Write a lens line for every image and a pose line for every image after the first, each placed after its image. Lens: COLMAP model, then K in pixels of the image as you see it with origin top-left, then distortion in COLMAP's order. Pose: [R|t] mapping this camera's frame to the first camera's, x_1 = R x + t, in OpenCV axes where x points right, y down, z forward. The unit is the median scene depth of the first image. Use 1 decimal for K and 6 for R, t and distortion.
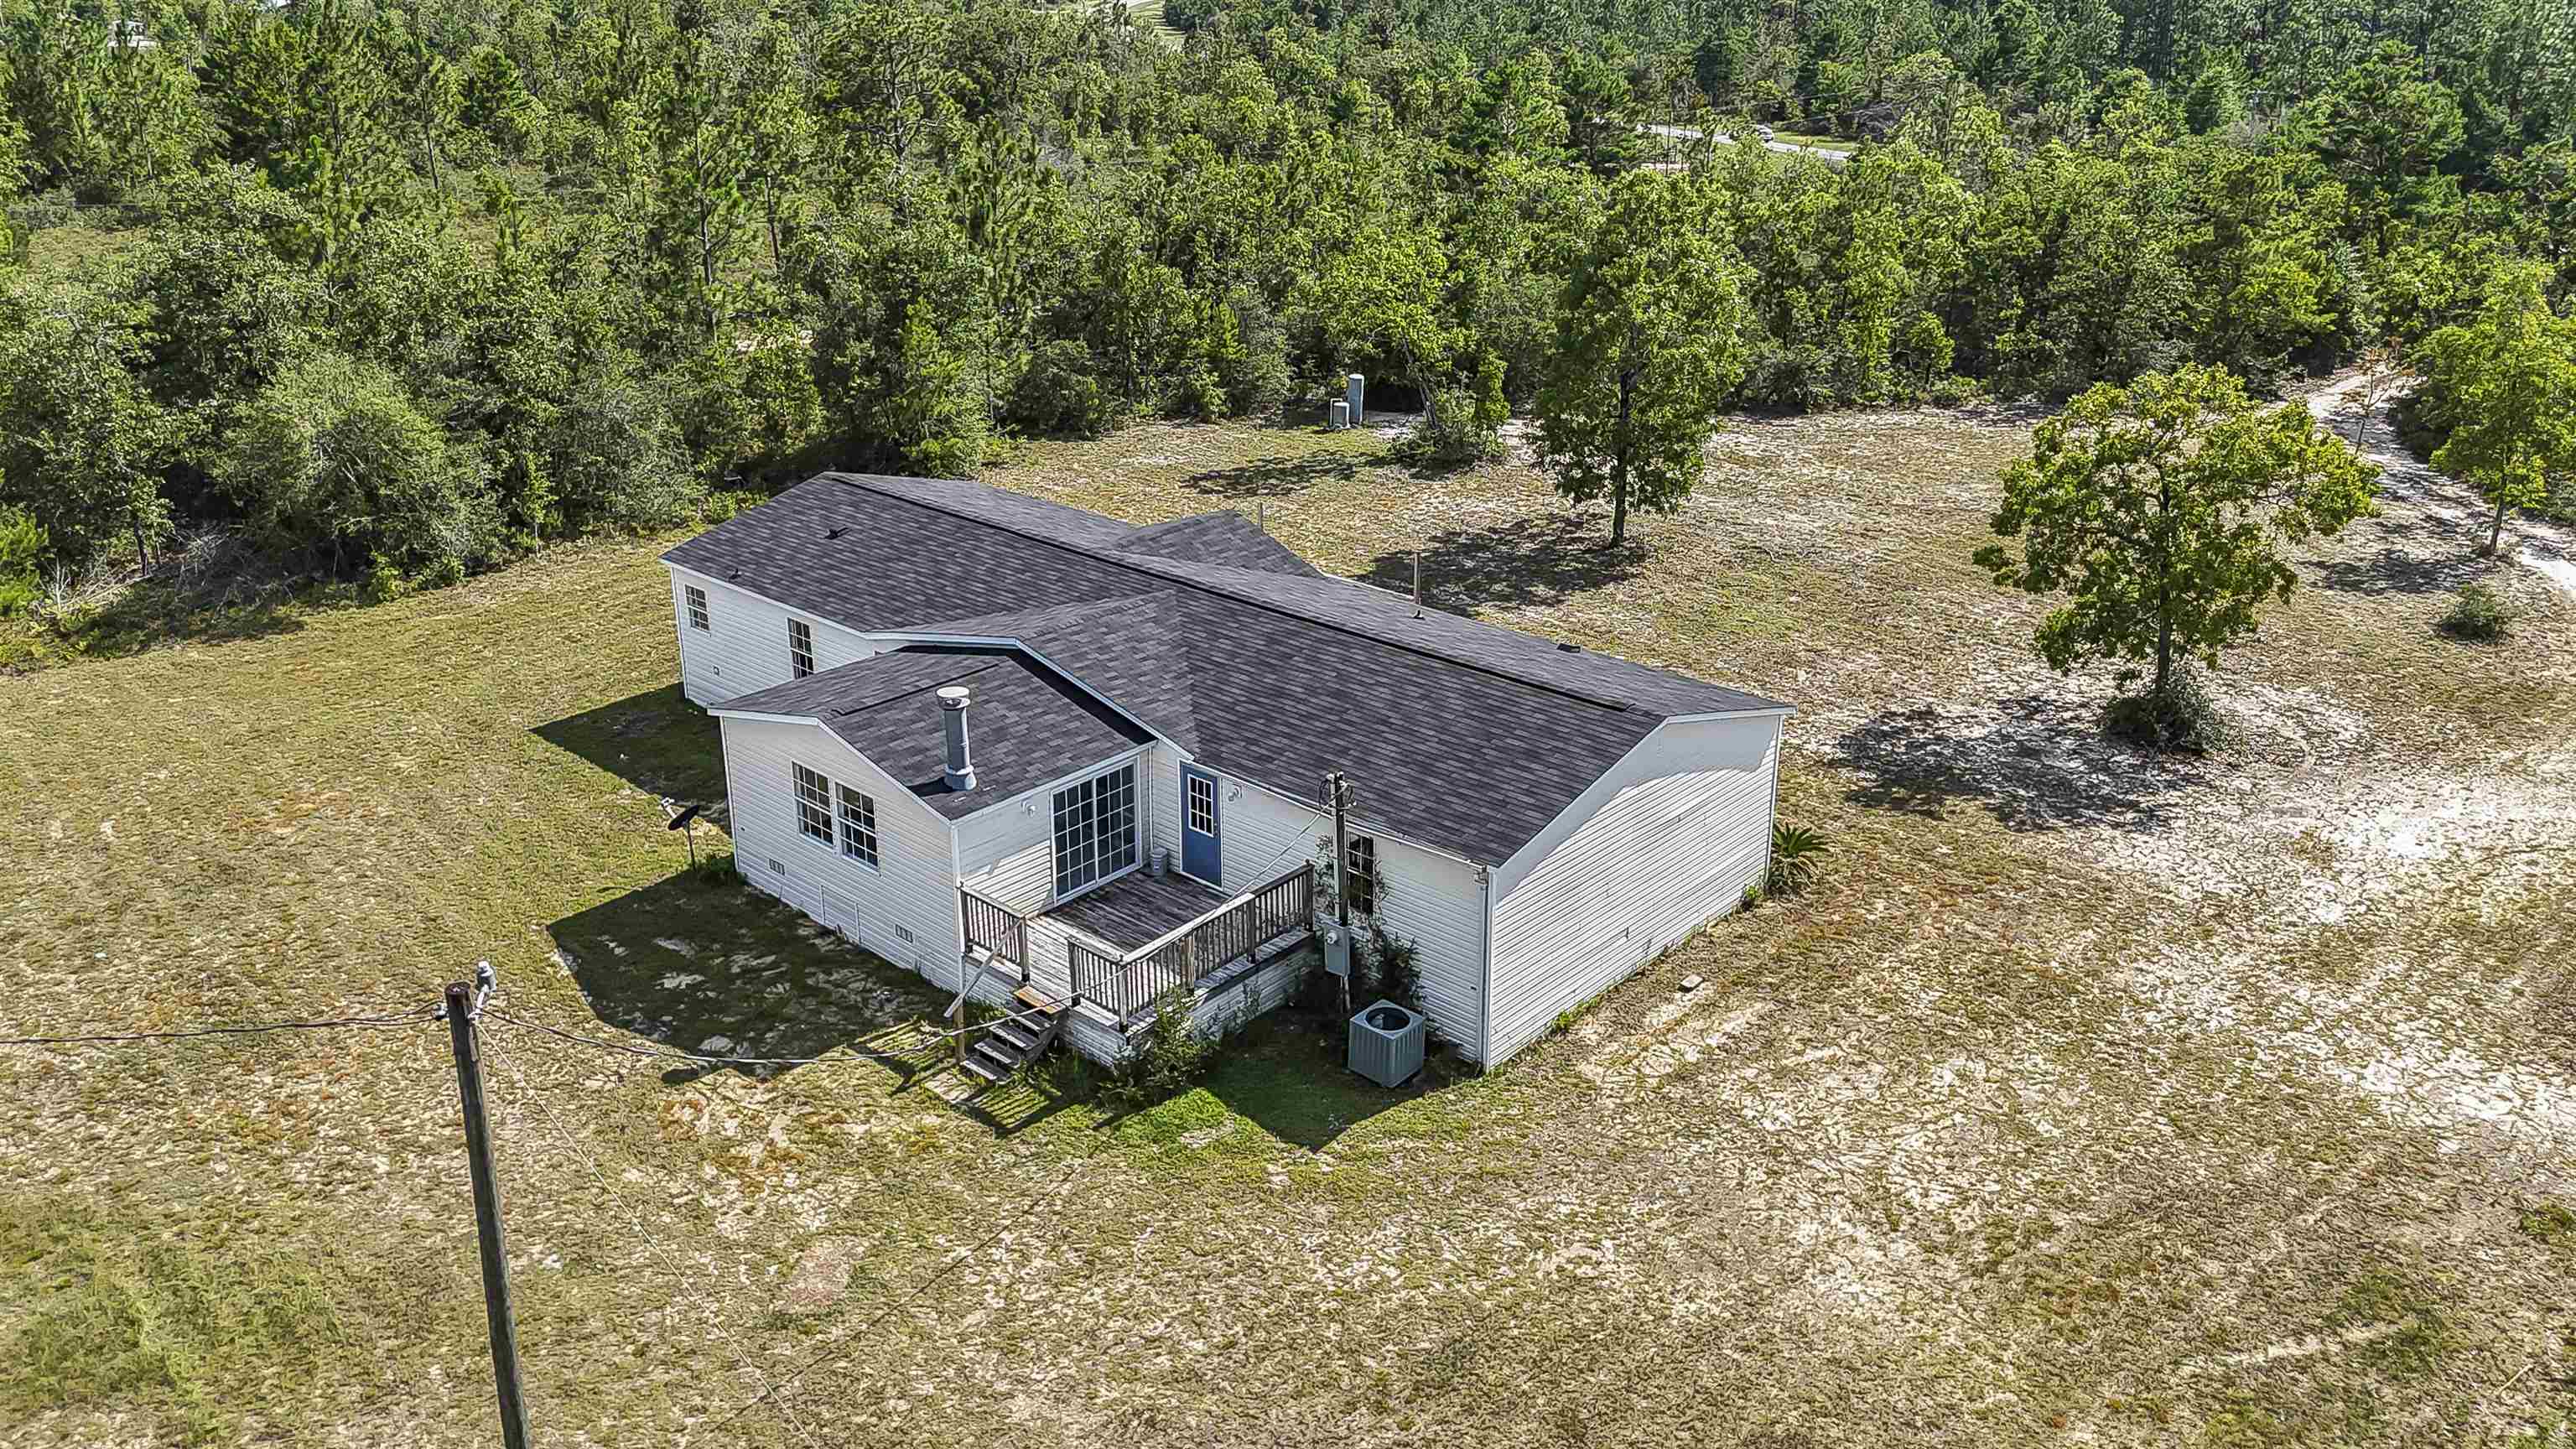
lens RADIAL K [[1930.1, 0, 1277.3], [0, 1930.1, 701.0], [0, 0, 1]] dist [0.051888, -0.050689]
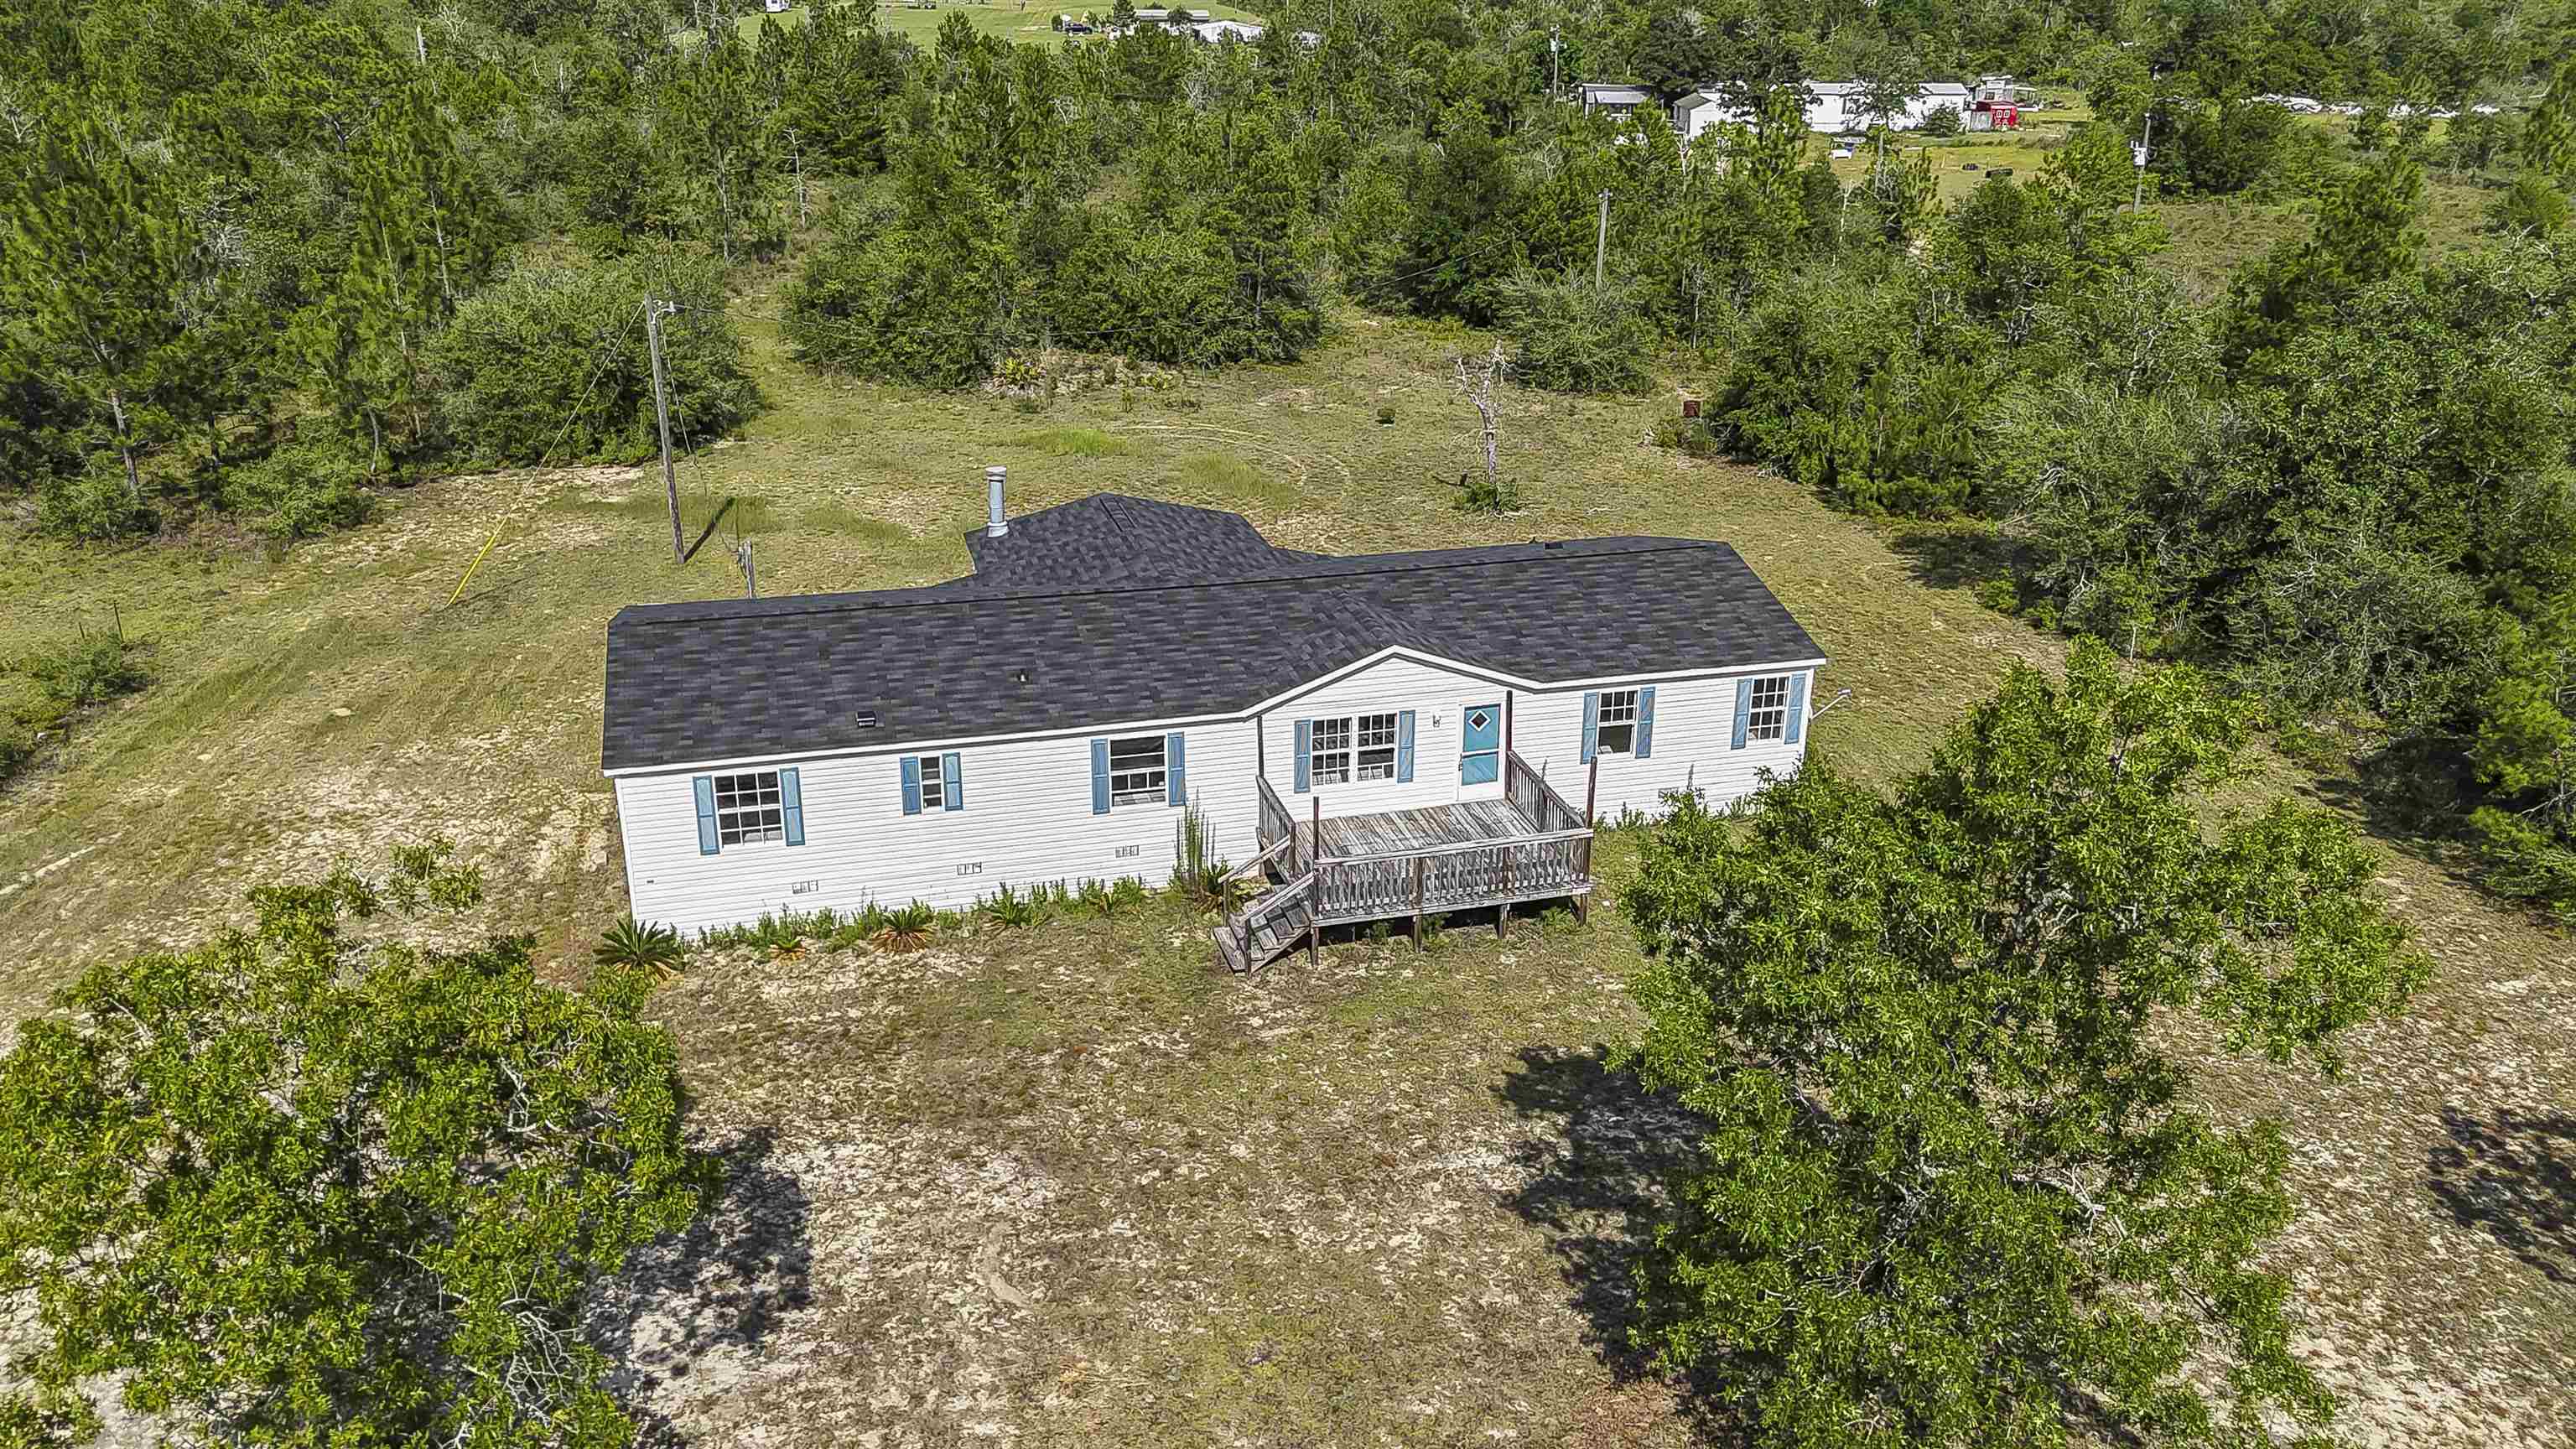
lens RADIAL K [[1930.1, 0, 1282.4], [0, 1930.1, 720.1], [0, 0, 1]] dist [0.051888, -0.050689]
pose [[-0.542882, 0.308567, -0.781067, 0.666769], [-0.312362, 0.789135, 0.528862, -0.502759], [0.779557, 0.531085, -0.332023, 1.267521]]
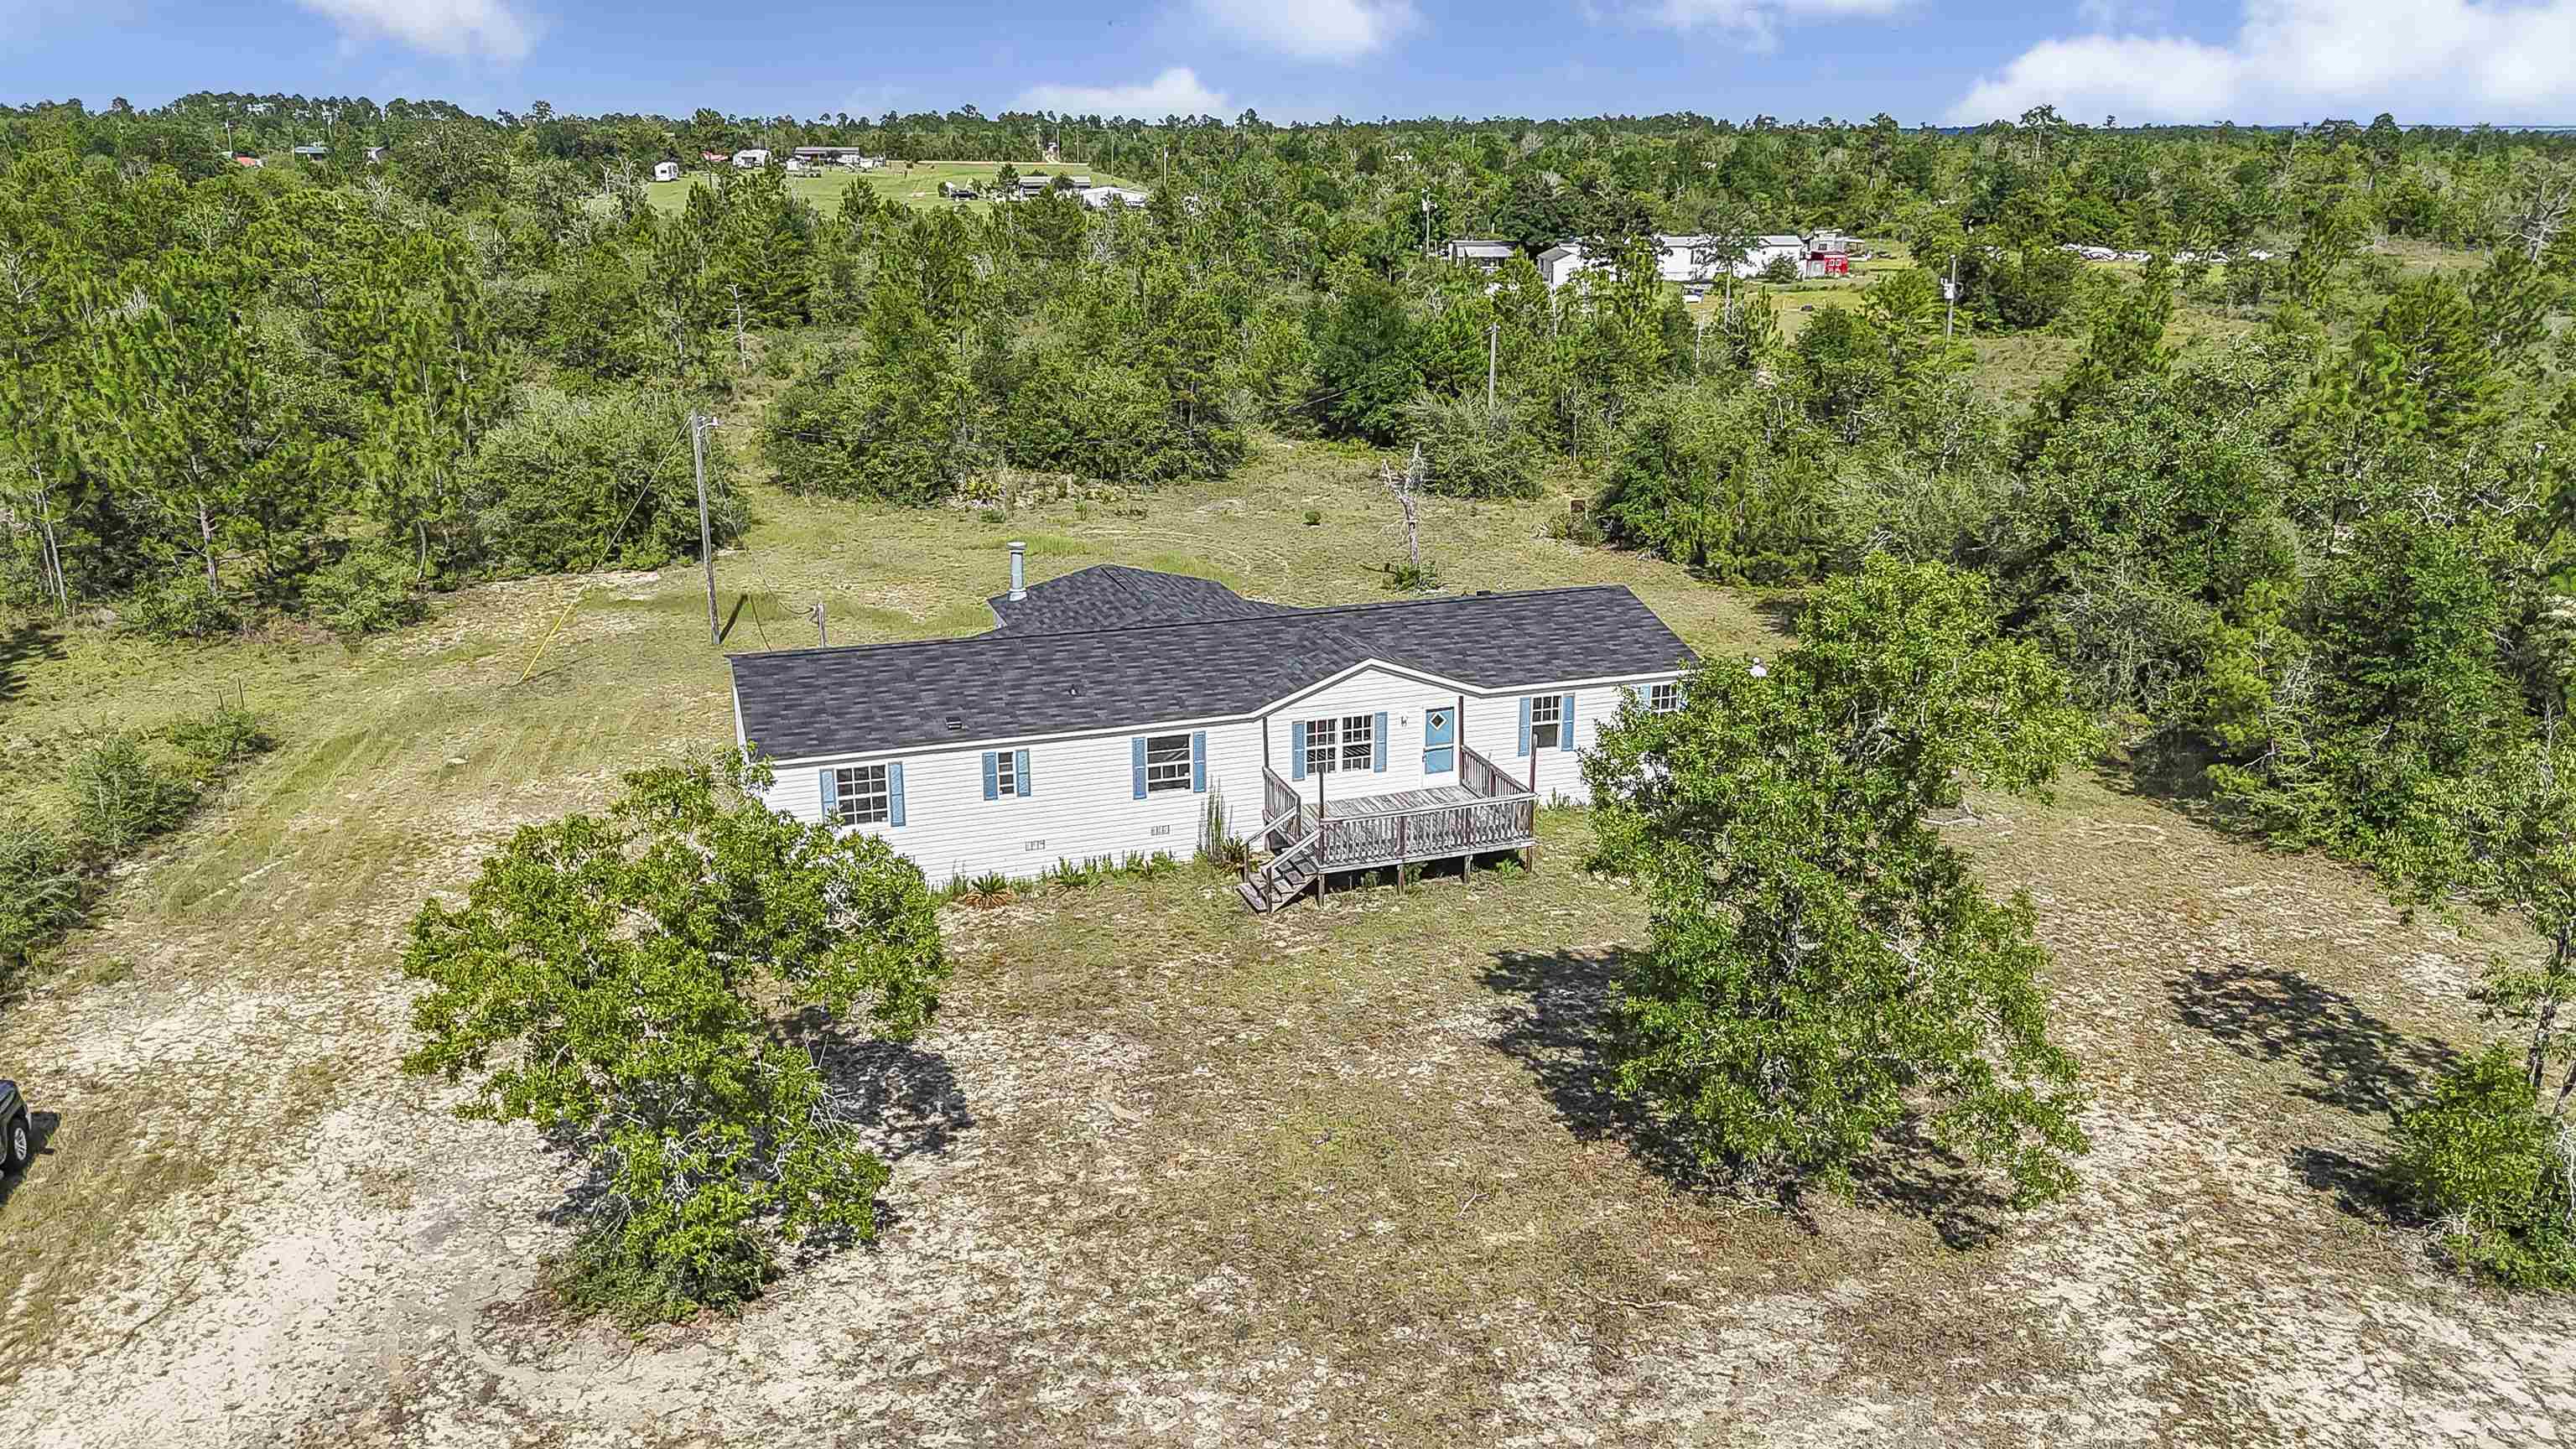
lens RADIAL K [[1930.1, 0, 1286.9], [0, 1930.1, 720.6], [0, 0, 1]] dist [0.051888, -0.050689]
pose [[-0.482616, 0.260824, -0.836094, 0.886038], [-0.320551, 0.835790, 0.445760, -0.526093], [0.815064, 0.483141, -0.319758, 1.325439]]
